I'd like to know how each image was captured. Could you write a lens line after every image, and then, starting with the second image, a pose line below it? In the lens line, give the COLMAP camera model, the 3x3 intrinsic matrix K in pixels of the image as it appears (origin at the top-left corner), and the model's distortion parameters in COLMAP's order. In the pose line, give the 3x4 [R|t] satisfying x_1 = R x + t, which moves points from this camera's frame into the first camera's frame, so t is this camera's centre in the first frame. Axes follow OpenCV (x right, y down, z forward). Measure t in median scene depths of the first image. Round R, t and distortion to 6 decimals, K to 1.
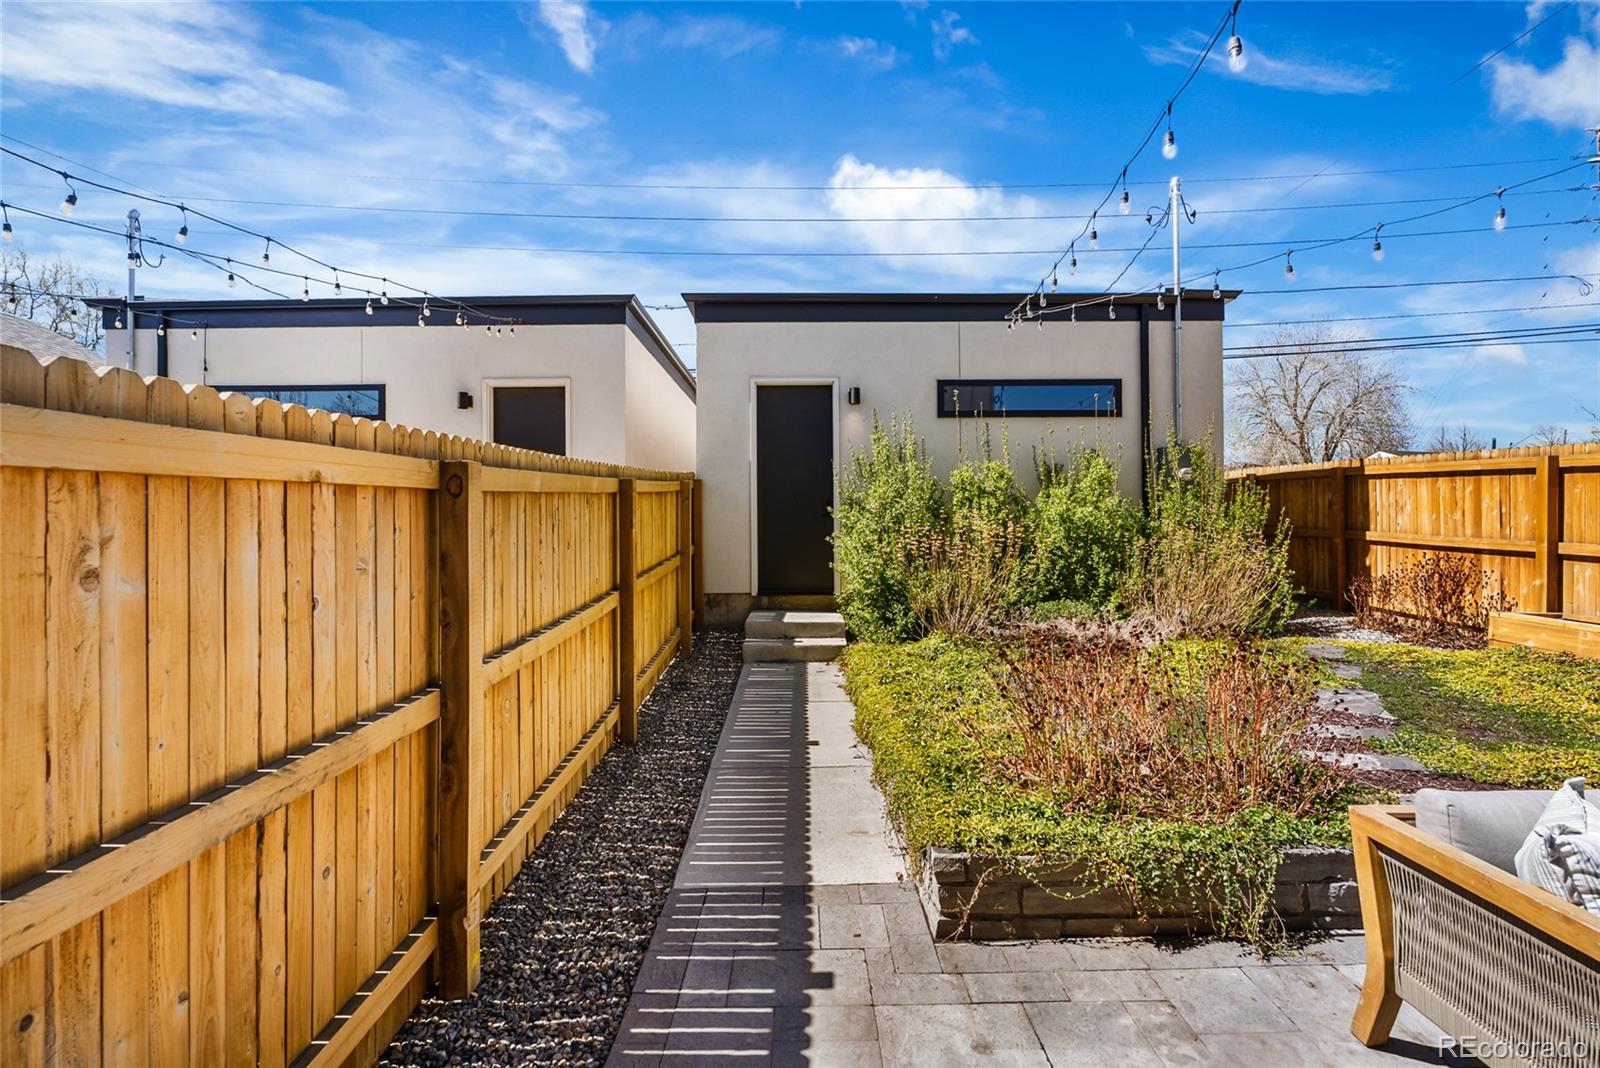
lens RADIAL K [[727.1, 0, 800.0], [0, 727.1, 534.0], [0, 0, 1]] dist [0.000085, -0.000200]
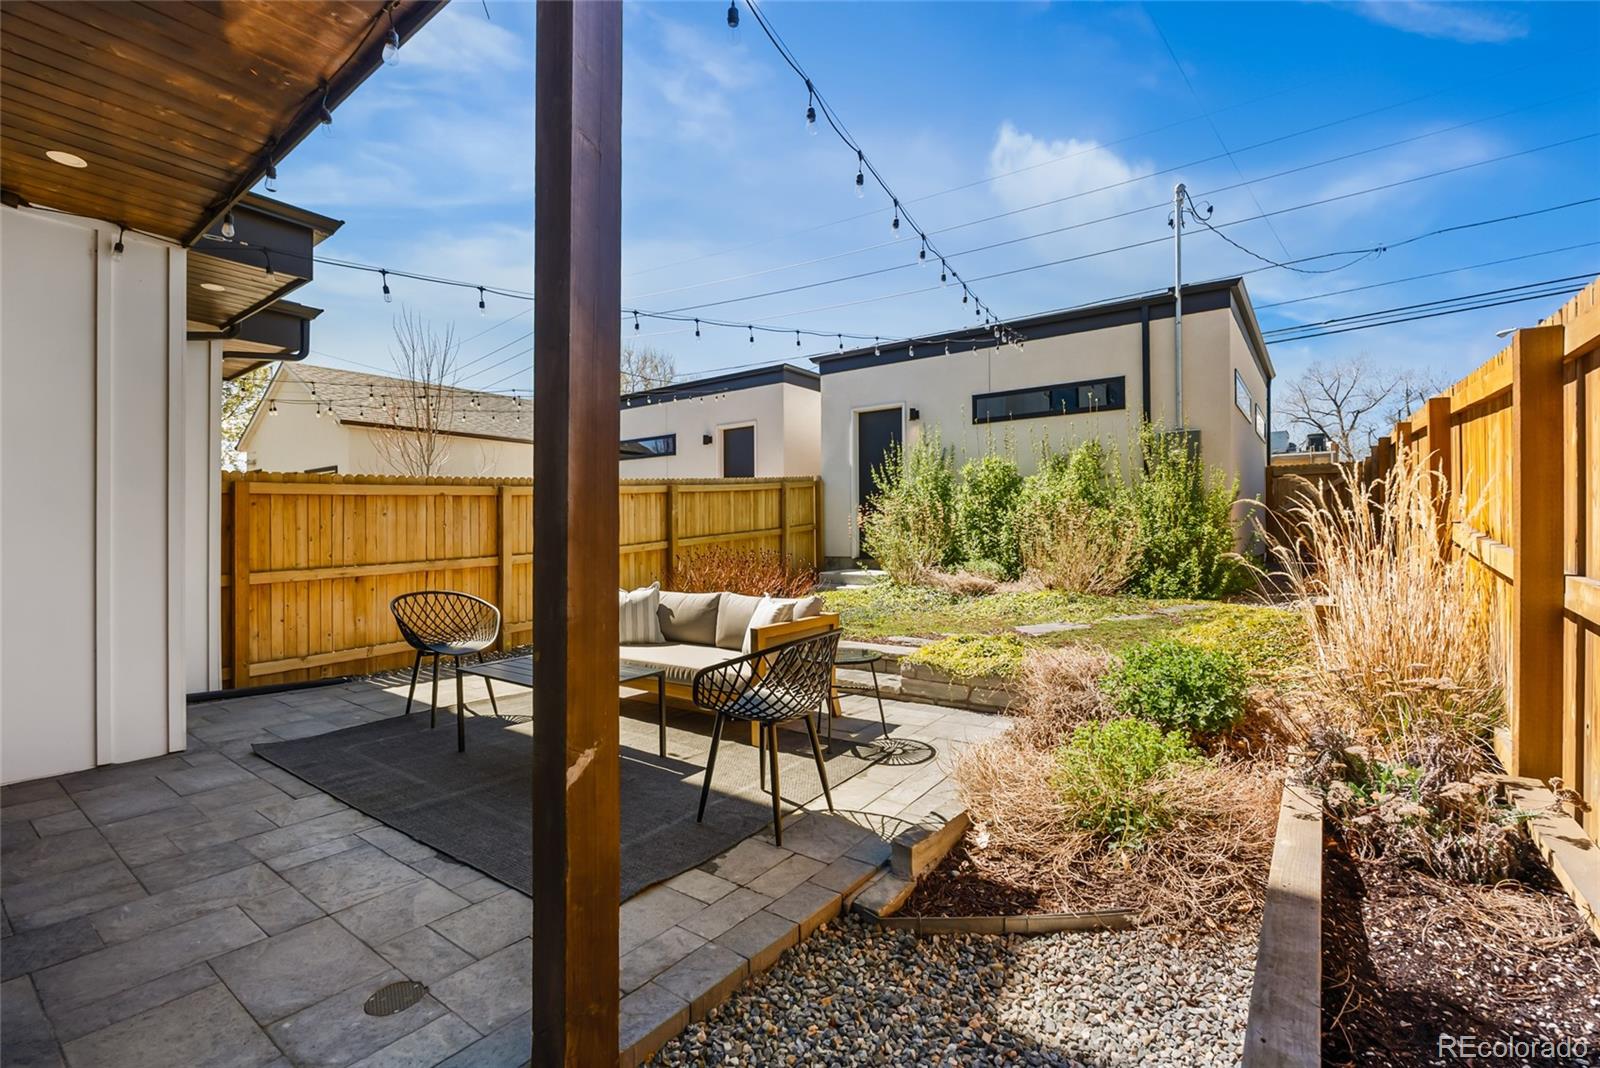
lens RADIAL K [[727.1, 0, 800.0], [0, 727.1, 534.0], [0, 0, 1]] dist [0.000085, -0.000200]
pose [[0.796732, 0.001171, -0.604331, 0.728997], [0.003447, 0.999973, 0.006483, 0.026738], [0.604323, -0.007248, 0.796707, -0.222732]]
